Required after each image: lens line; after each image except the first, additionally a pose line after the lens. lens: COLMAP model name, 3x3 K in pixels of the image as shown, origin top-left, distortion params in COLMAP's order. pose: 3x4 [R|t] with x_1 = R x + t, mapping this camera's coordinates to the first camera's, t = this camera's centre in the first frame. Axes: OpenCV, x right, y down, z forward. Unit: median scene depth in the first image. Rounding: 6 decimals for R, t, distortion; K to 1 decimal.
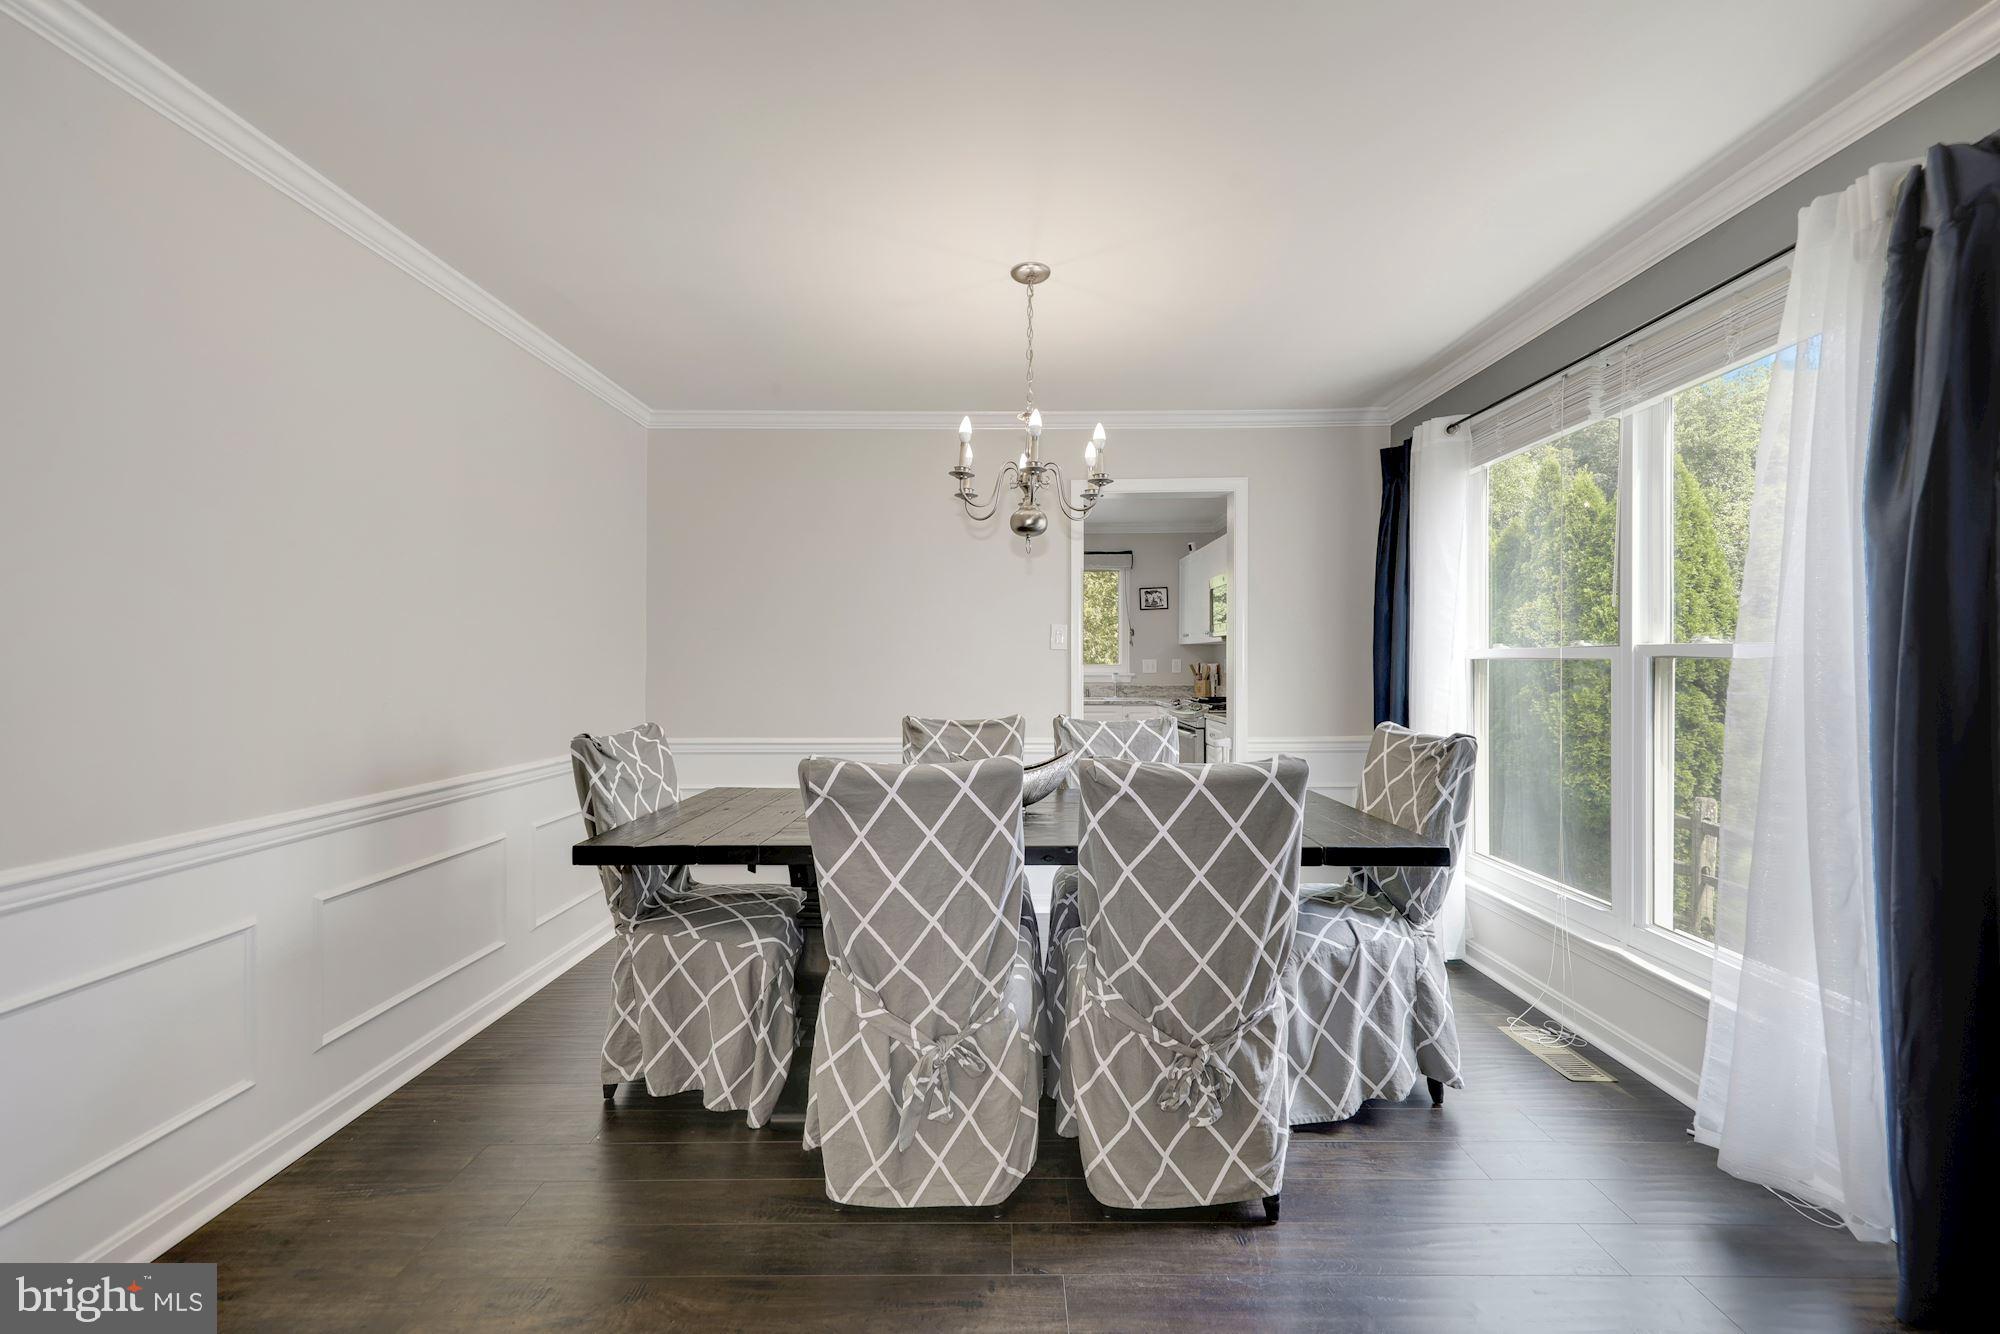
lens RADIAL K [[799.6, 0, 997.5], [0, 799.6, 664.9], [0, 0, 1]] dist [0.009645, -0.000005]
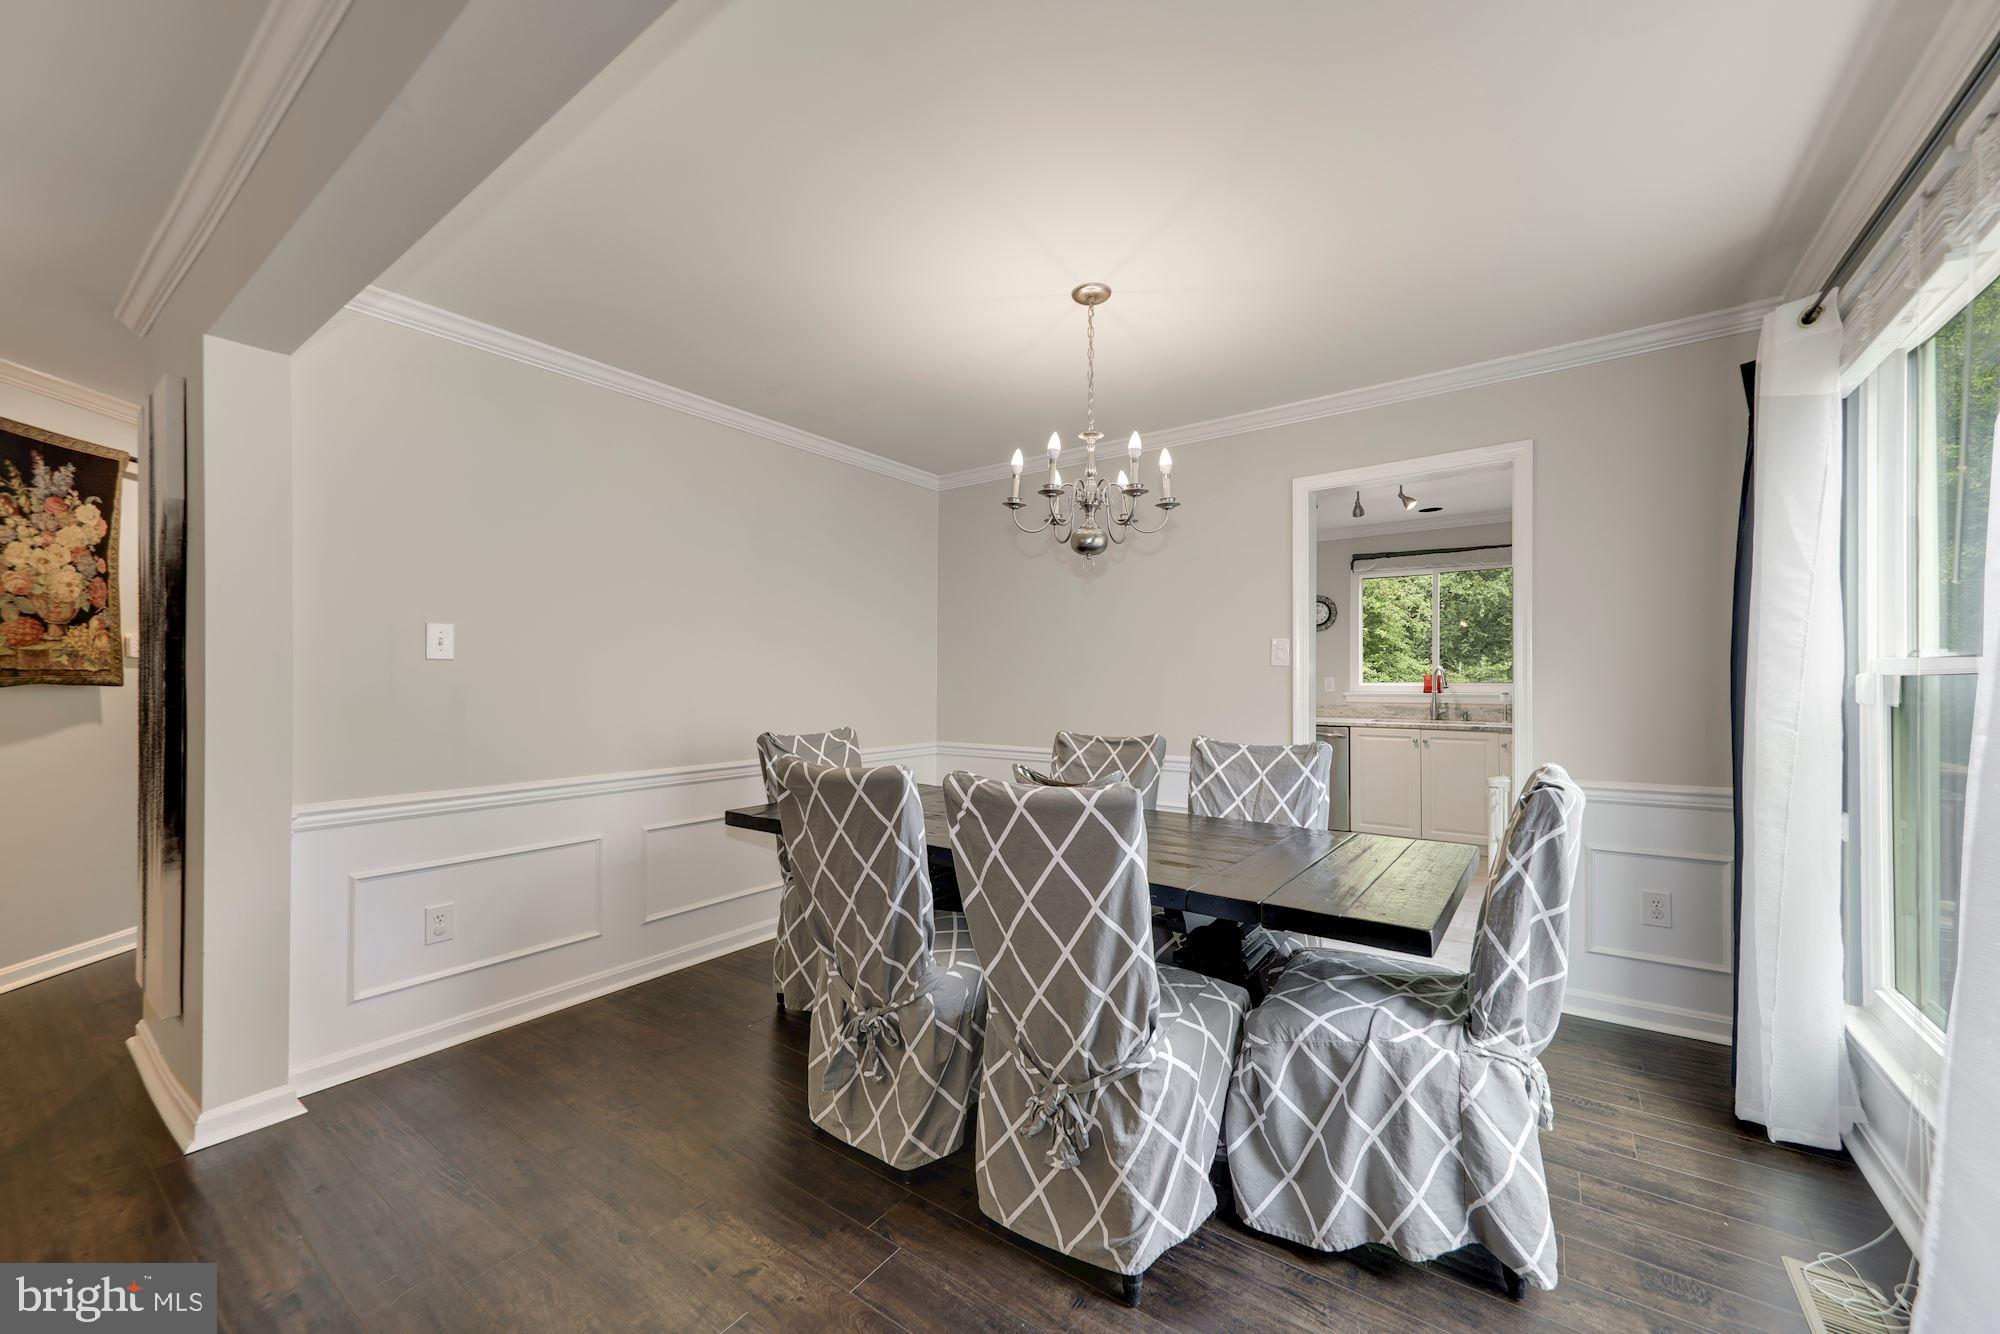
lens RADIAL K [[765.6, 0, 985.7], [0, 765.6, 672.8], [0, 0, 1]] dist [0.002329, 0.000017]
pose [[0.807490, -0.005715, -0.589853, 0.592702], [-0.001202, 0.999935, -0.011335, -0.001959], [0.589879, 0.009862, 0.807431, 0.171338]]
